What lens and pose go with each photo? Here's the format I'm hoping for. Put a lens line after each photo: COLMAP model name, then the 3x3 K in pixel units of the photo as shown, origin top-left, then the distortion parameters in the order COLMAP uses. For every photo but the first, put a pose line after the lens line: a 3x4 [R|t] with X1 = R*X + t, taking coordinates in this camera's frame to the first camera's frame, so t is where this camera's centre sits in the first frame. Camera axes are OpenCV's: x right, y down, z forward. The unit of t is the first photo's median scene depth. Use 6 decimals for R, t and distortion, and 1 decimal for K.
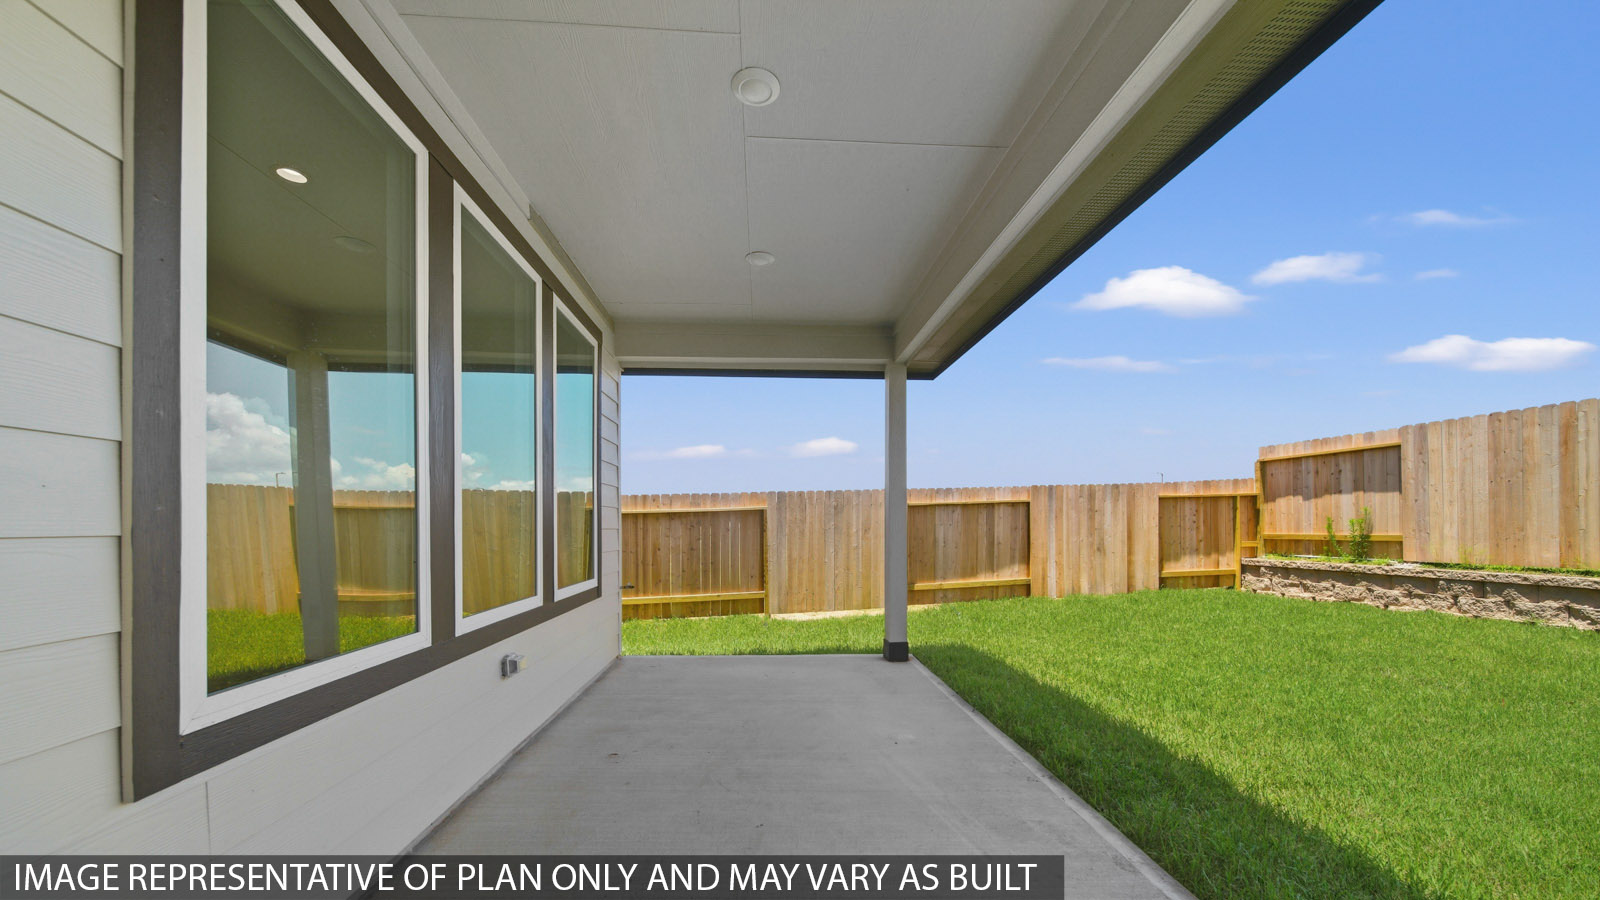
lens RADIAL K [[572.5, 0, 804.0], [0, 572.5, 533.0], [0, 0, 1]] dist [0.001341, -0.000097]
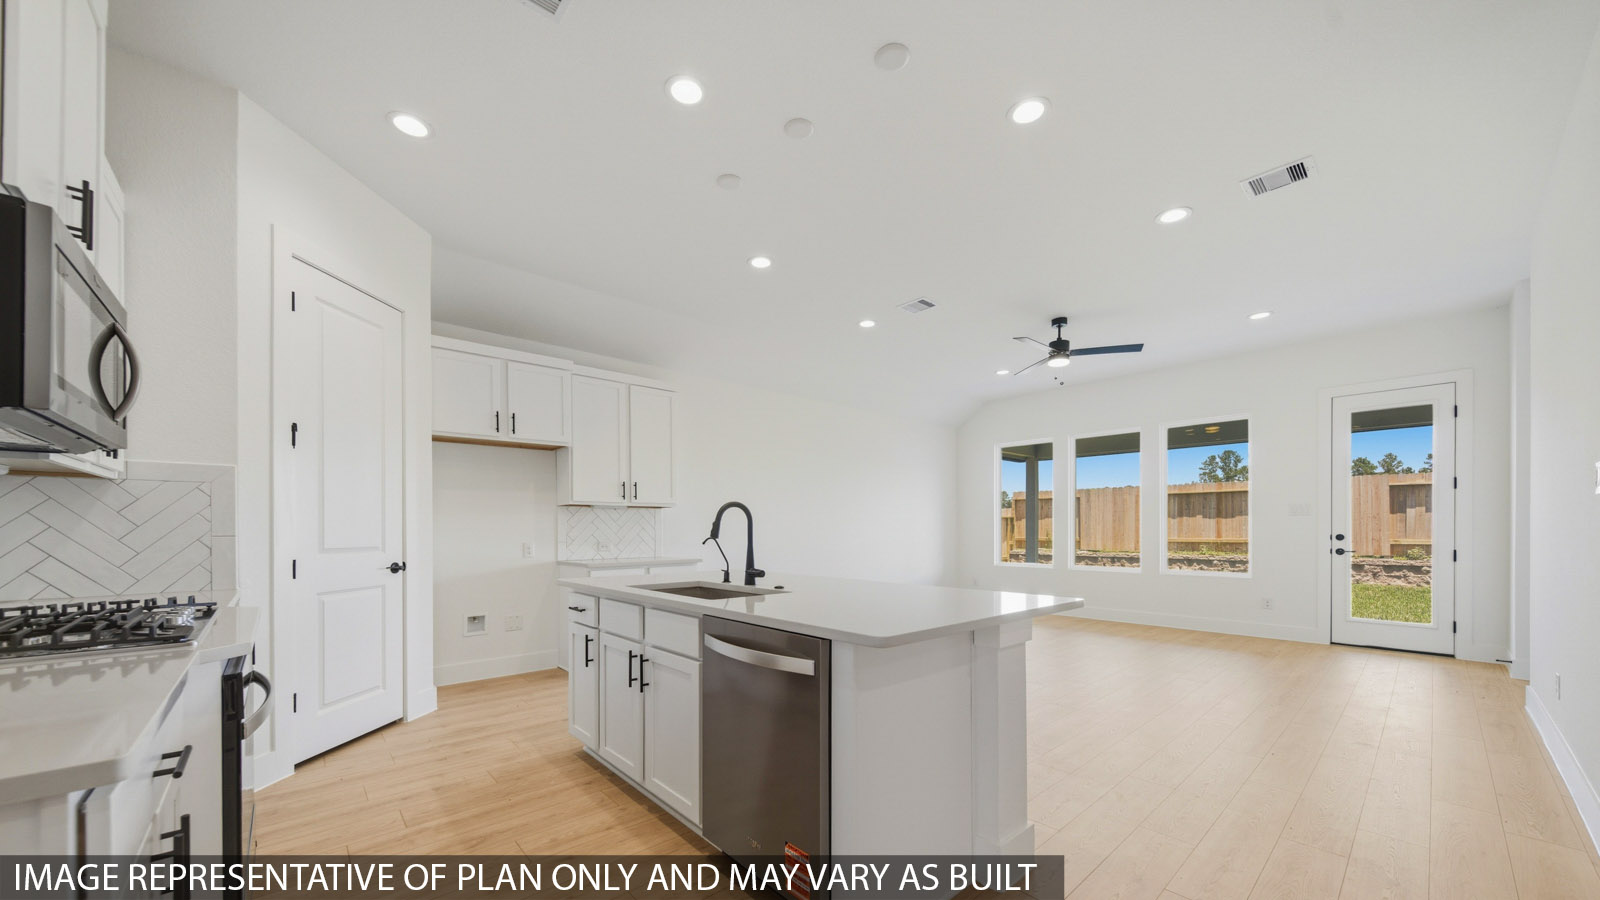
lens RADIAL K [[572.5, 0, 804.0], [0, 572.5, 533.0], [0, 0, 1]] dist [0.001341, -0.000097]
pose [[0.798098, 0.003997, 0.602514, -1.226266], [0.002617, 0.999946, -0.010101, 0.003771], [-0.602521, 0.009638, 0.798045, -0.131797]]
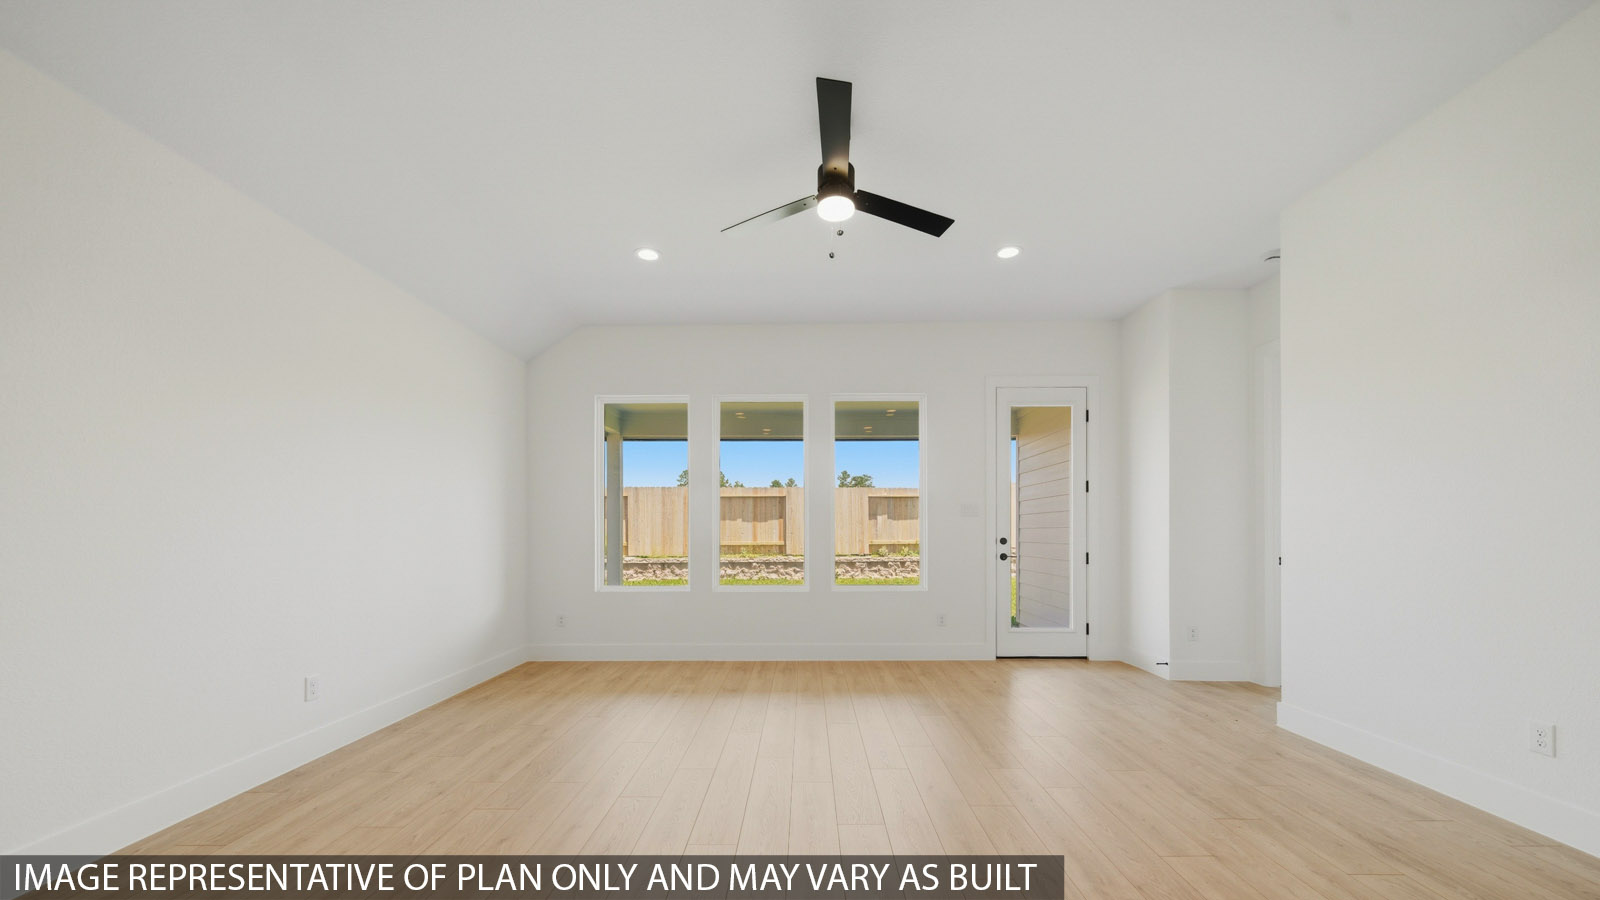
lens RADIAL K [[572.5, 0, 804.0], [0, 572.5, 533.0], [0, 0, 1]] dist [0.001341, -0.000097]
pose [[0.091867, 0.006822, 0.995748, -0.898736], [0.014637, 0.999859, -0.008201, -0.004492], [-0.995664, 0.015329, 0.091754, 0.241676]]
